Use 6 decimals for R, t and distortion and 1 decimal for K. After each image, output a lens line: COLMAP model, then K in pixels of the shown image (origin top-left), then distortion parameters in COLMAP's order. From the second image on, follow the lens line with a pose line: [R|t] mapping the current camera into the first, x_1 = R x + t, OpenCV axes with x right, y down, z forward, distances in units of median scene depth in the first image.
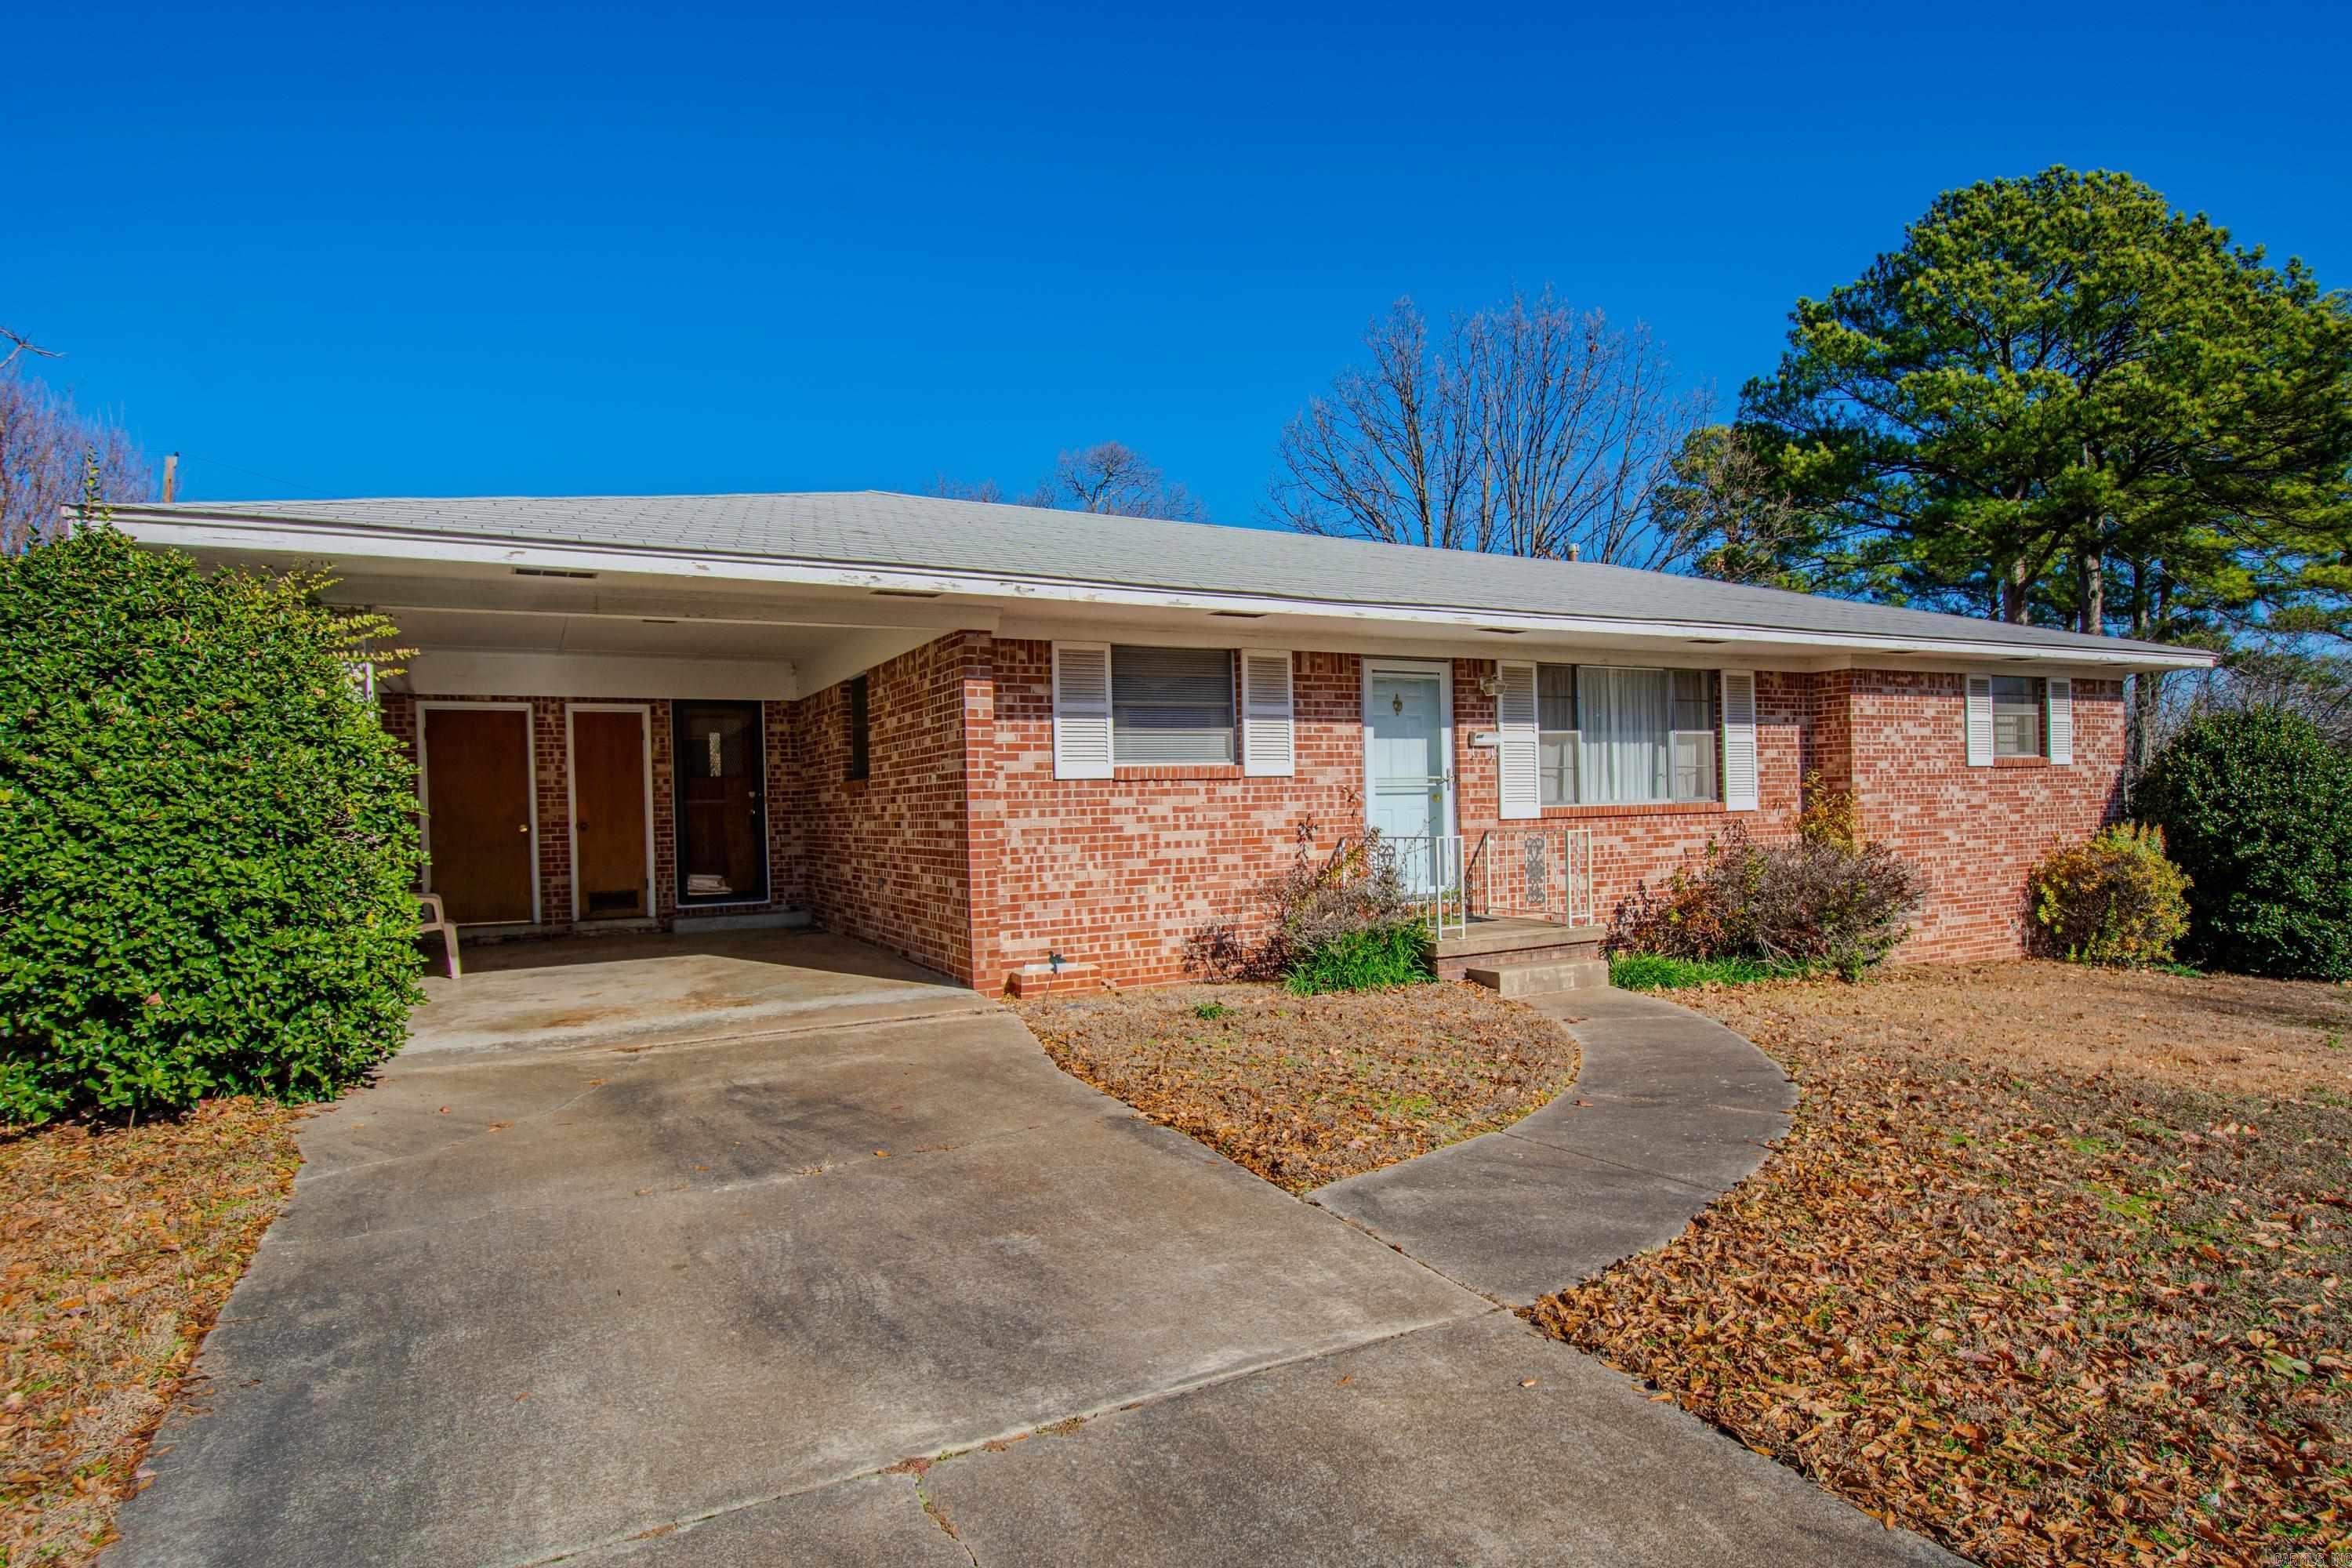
lens RADIAL K [[1242.6, 0, 1207.4], [0, 1242.6, 826.8], [0, 0, 1]] dist [0.016750, -0.007030]
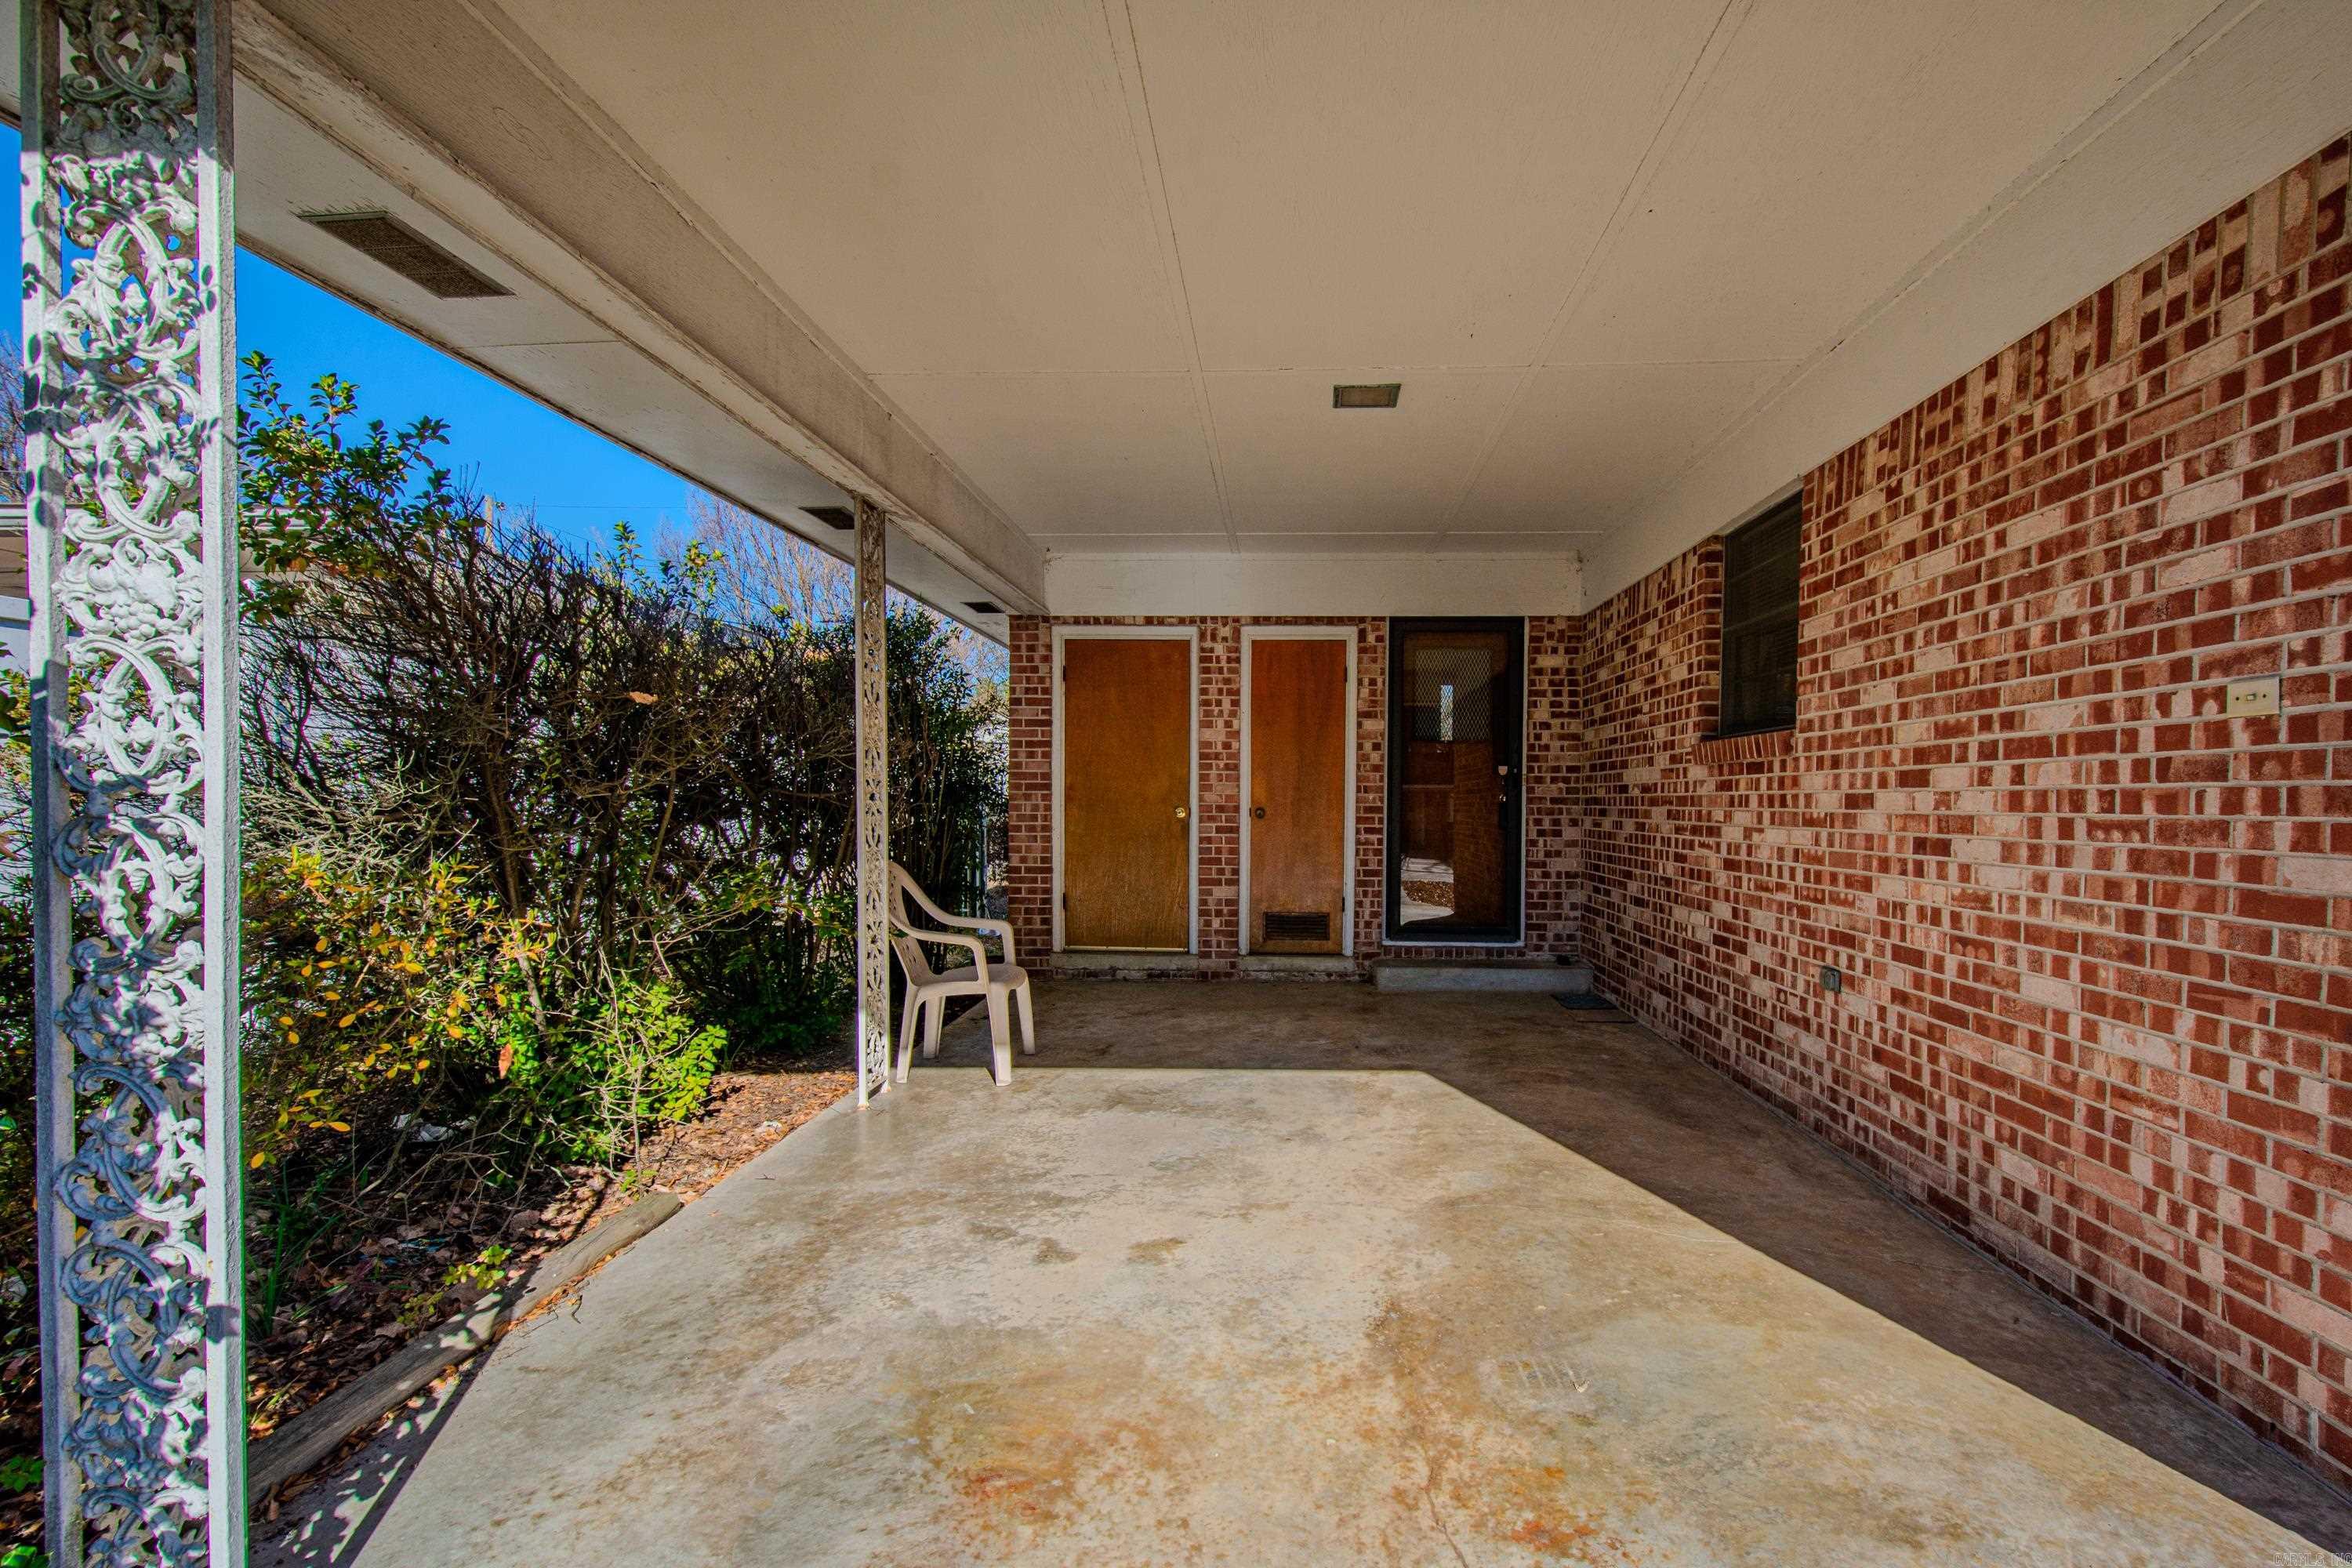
lens RADIAL K [[1093.0, 0, 1256.9], [0, 1093.0, 827.6], [0, 0, 1]] dist [0.007794, -0.000942]
pose [[0.860194, 0.042658, -0.508180, -0.220371], [-0.035591, 0.999087, 0.023620, -0.006632], [0.508724, -0.002231, 0.860927, 0.534387]]
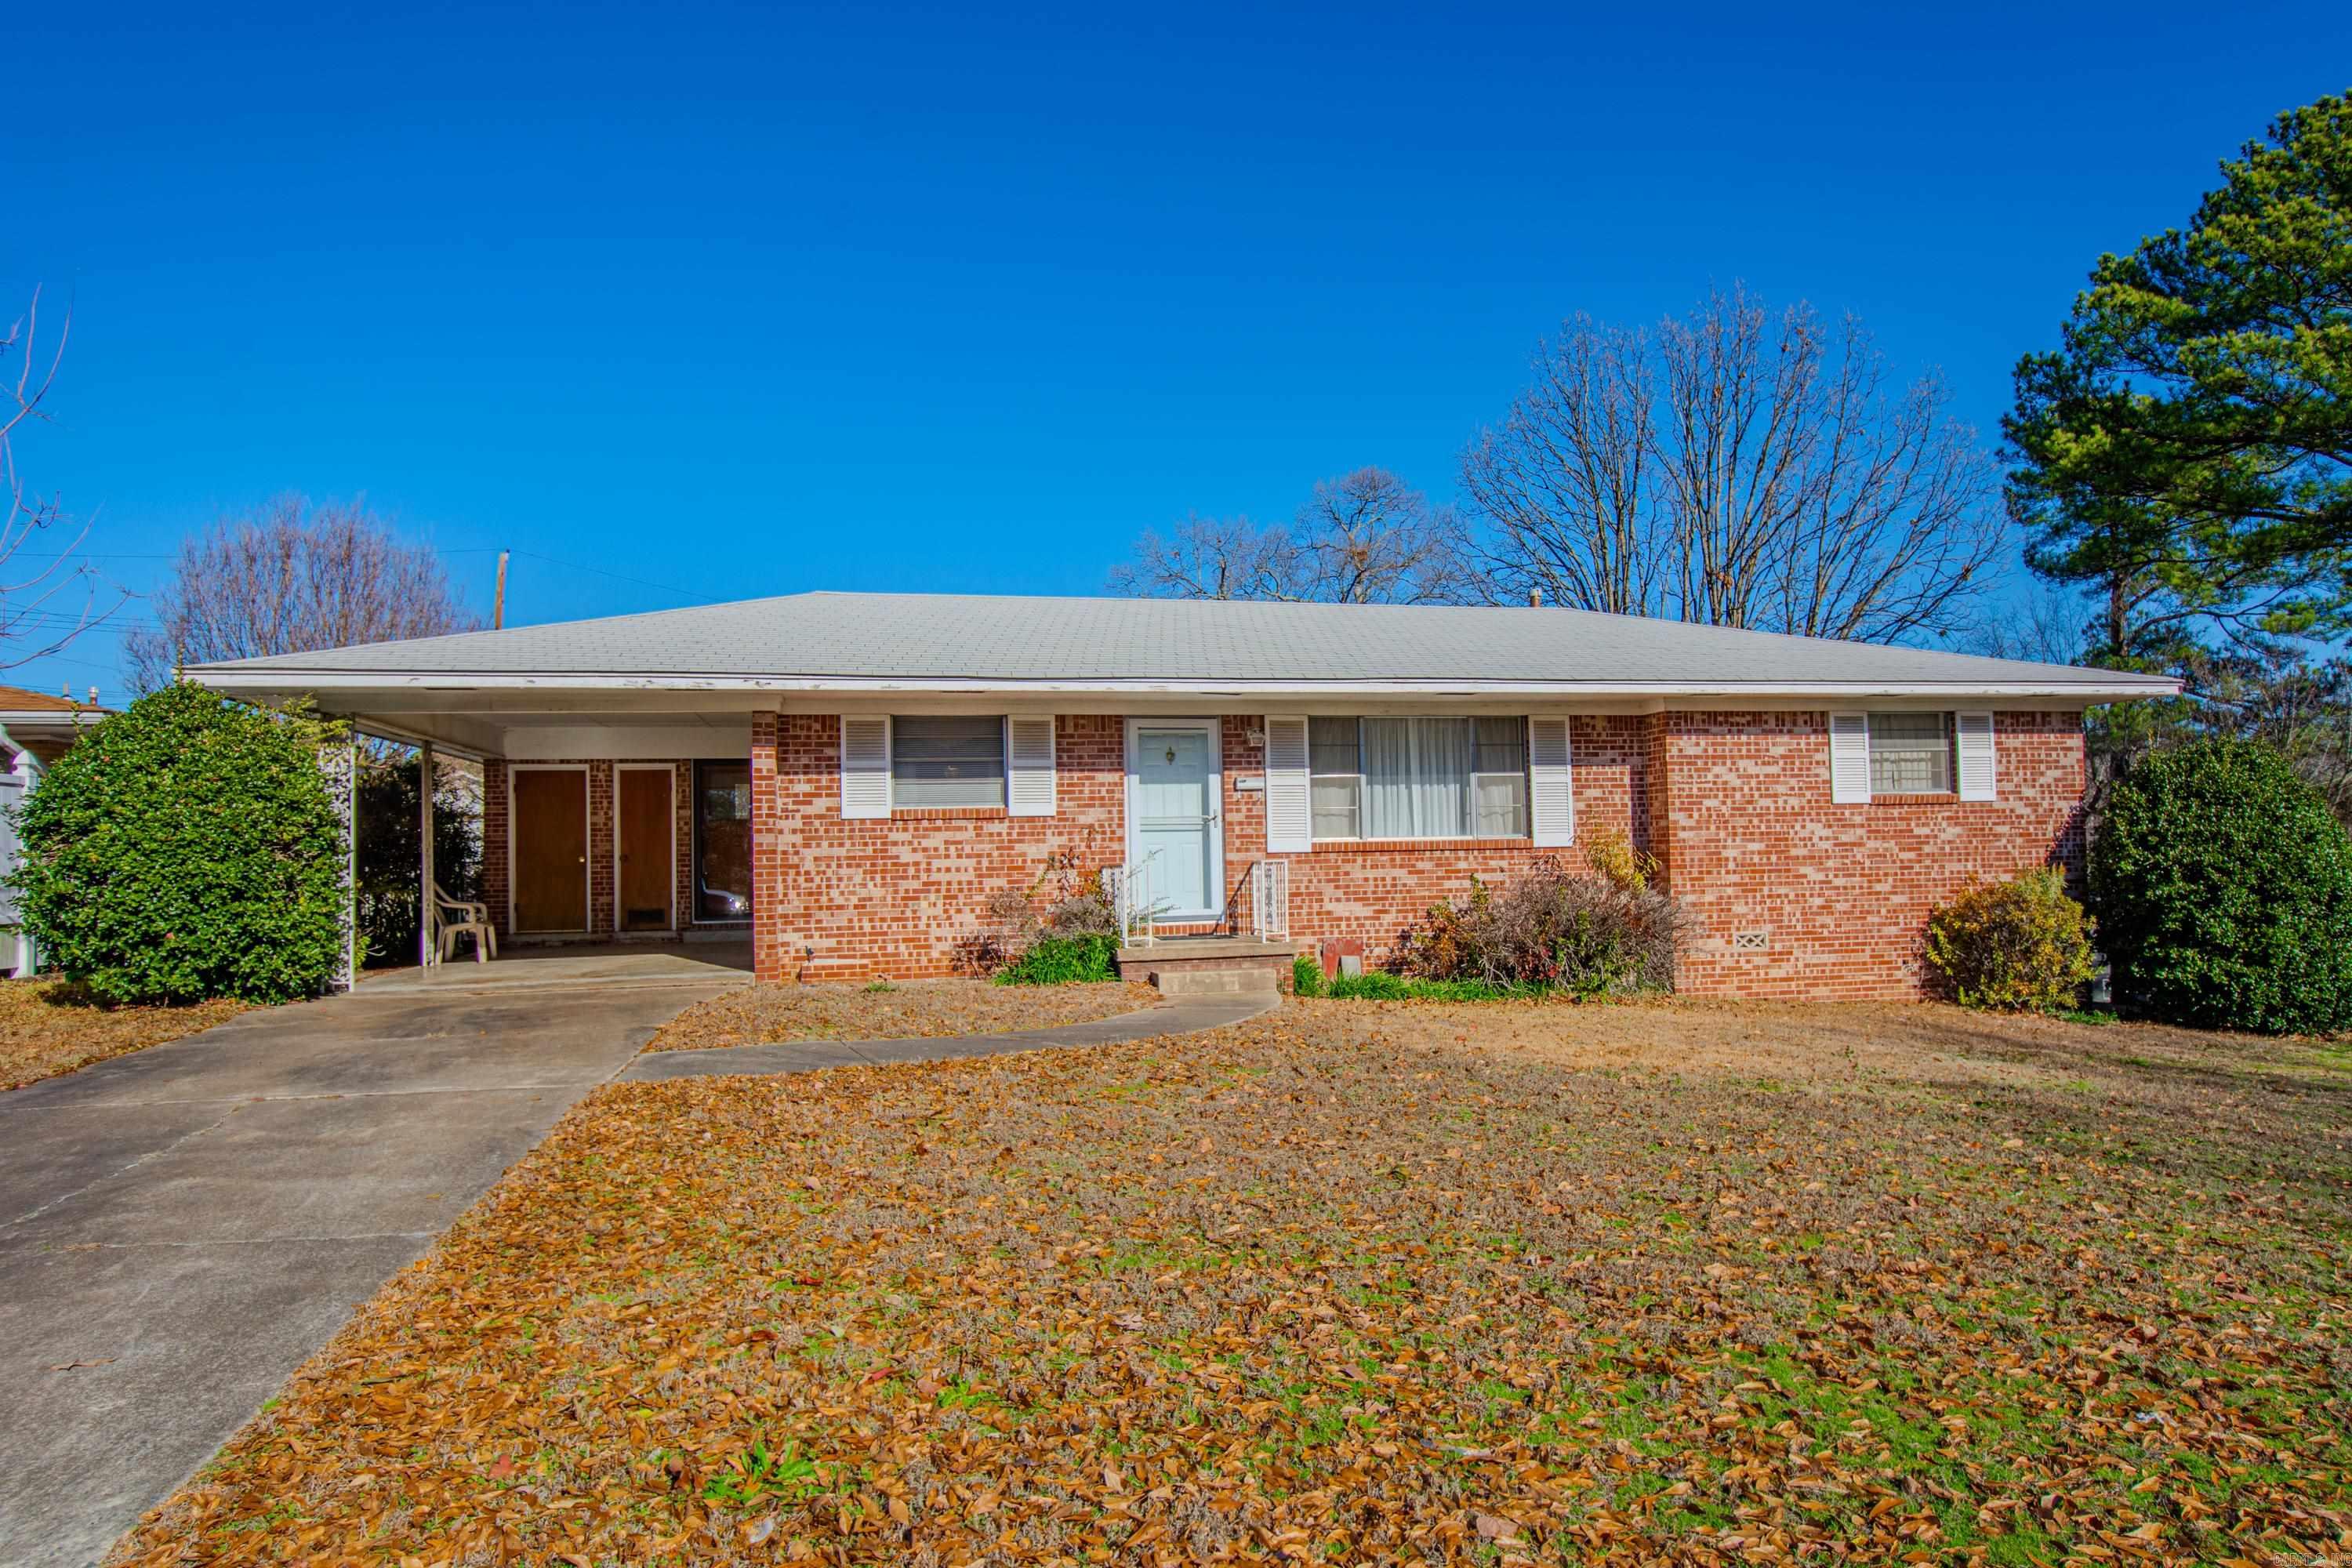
lens RADIAL K [[1409.2, 0, 1208.9], [0, 1409.2, 818.3], [0, 0, 1]] dist [0.018373, -0.014103]
pose [[0.961451, -0.005002, -0.274932, 0.518029], [-0.006908, 0.999079, -0.042337, 0.017073], [0.274890, 0.042604, 0.960531, -0.258700]]
